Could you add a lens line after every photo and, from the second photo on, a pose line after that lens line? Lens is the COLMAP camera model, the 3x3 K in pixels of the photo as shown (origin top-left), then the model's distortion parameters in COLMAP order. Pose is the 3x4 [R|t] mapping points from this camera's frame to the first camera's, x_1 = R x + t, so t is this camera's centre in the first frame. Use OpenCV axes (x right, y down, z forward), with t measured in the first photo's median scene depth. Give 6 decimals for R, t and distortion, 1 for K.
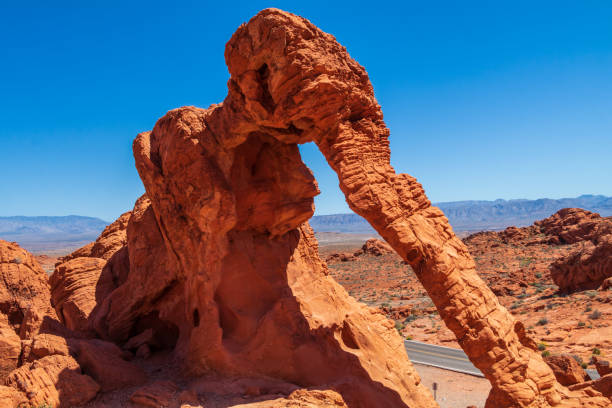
lens RADIAL K [[492.7, 0, 298.5], [0, 492.7, 205.4], [0, 0, 1]] dist [0.003397, 0.003359]
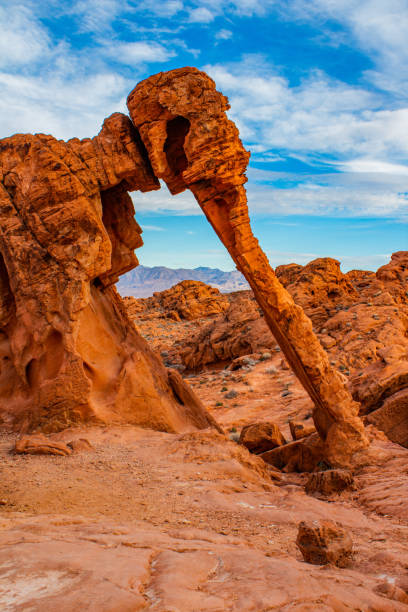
lens RADIAL K [[642.0, 0, 204.0], [0, 642.0, 306.0], [0, 0, 1]] dist [-0.095881, 0.025895]
pose [[0.857032, 0.063384, 0.511349, -0.508090], [-0.098364, 0.994280, 0.041616, 0.028100], [-0.505786, -0.085964, 0.858365, -0.135132]]
